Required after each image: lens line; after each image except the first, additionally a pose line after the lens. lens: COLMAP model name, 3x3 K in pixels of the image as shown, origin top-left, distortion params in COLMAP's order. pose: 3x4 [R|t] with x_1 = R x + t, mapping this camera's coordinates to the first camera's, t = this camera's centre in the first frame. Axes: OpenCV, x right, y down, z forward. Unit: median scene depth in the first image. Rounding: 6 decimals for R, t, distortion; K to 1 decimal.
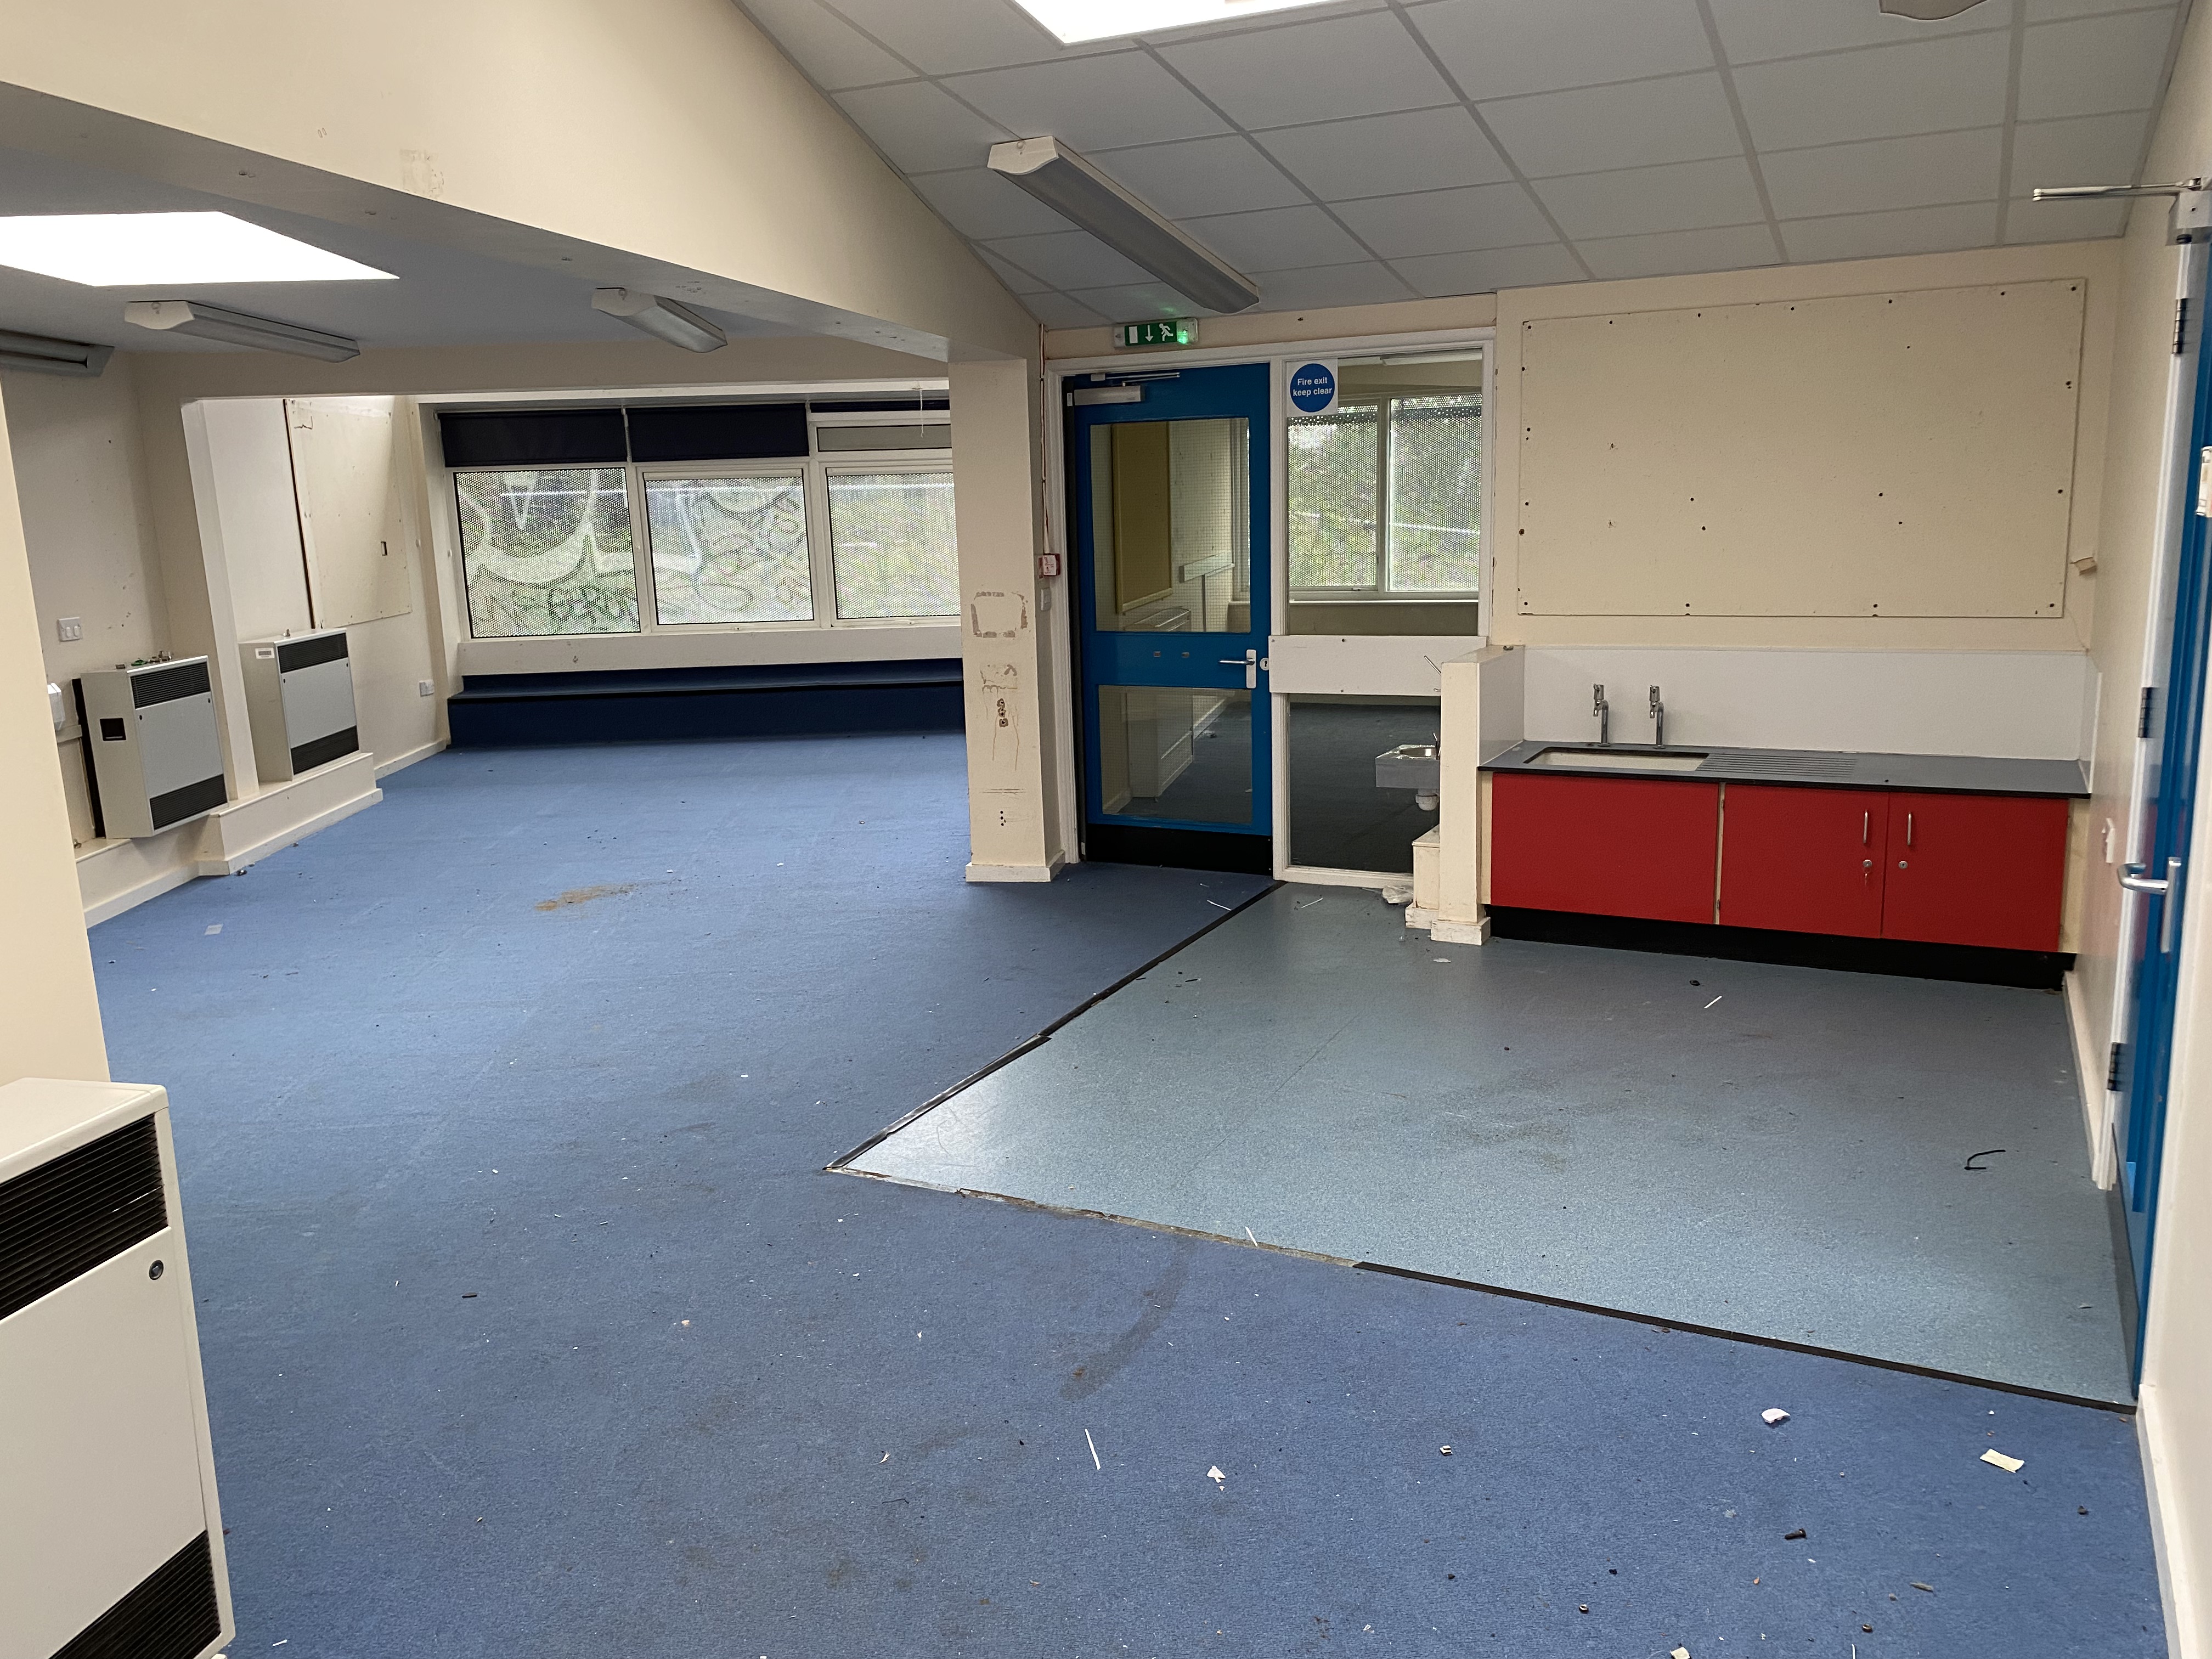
lens RADIAL K [[1706.0, 0, 1120.5], [0, 1706.0, 820.6], [0, 0, 1]] dist [0.037328, -0.040024]
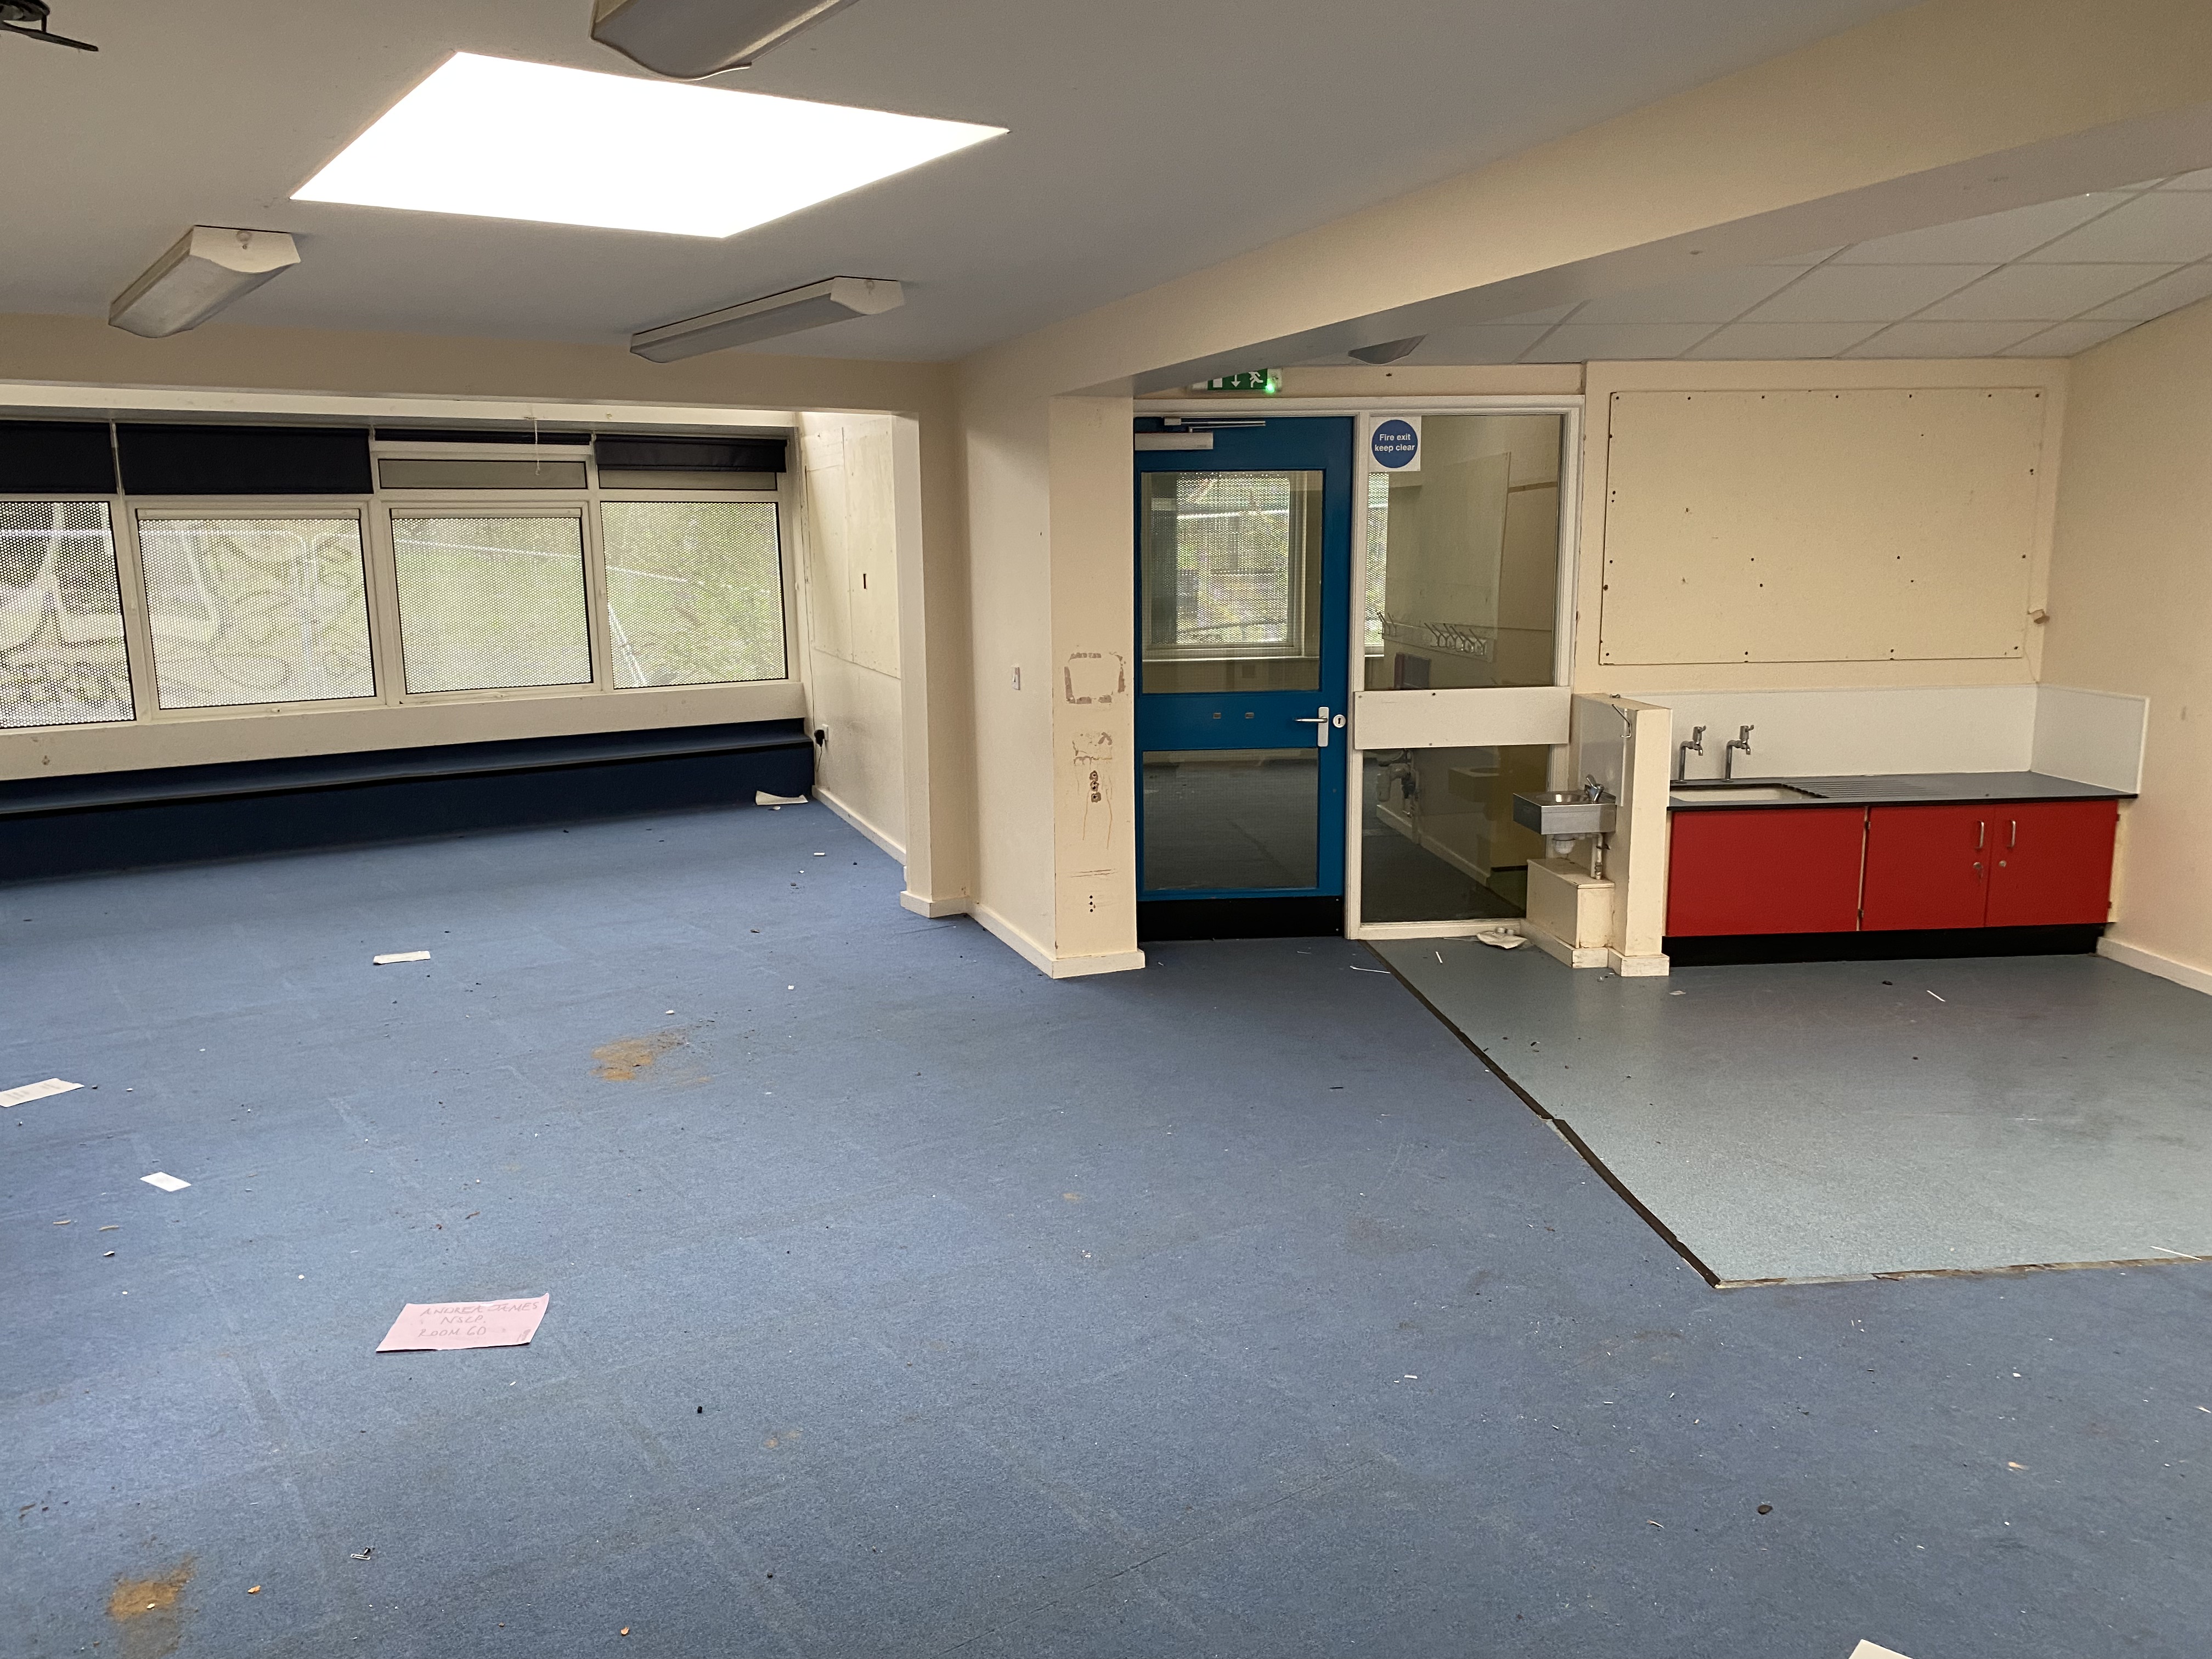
lens RADIAL K [[1706.0, 0, 1109.7], [0, 1706.0, 833.8], [0, 0, 1]] dist [0.037328, -0.040024]
pose [[0.845918, -0.071985, 0.528432, -0.551661], [0.087217, 0.996182, -0.003914, -0.034993], [-0.526133, 0.049399, 0.848966, 0.239618]]
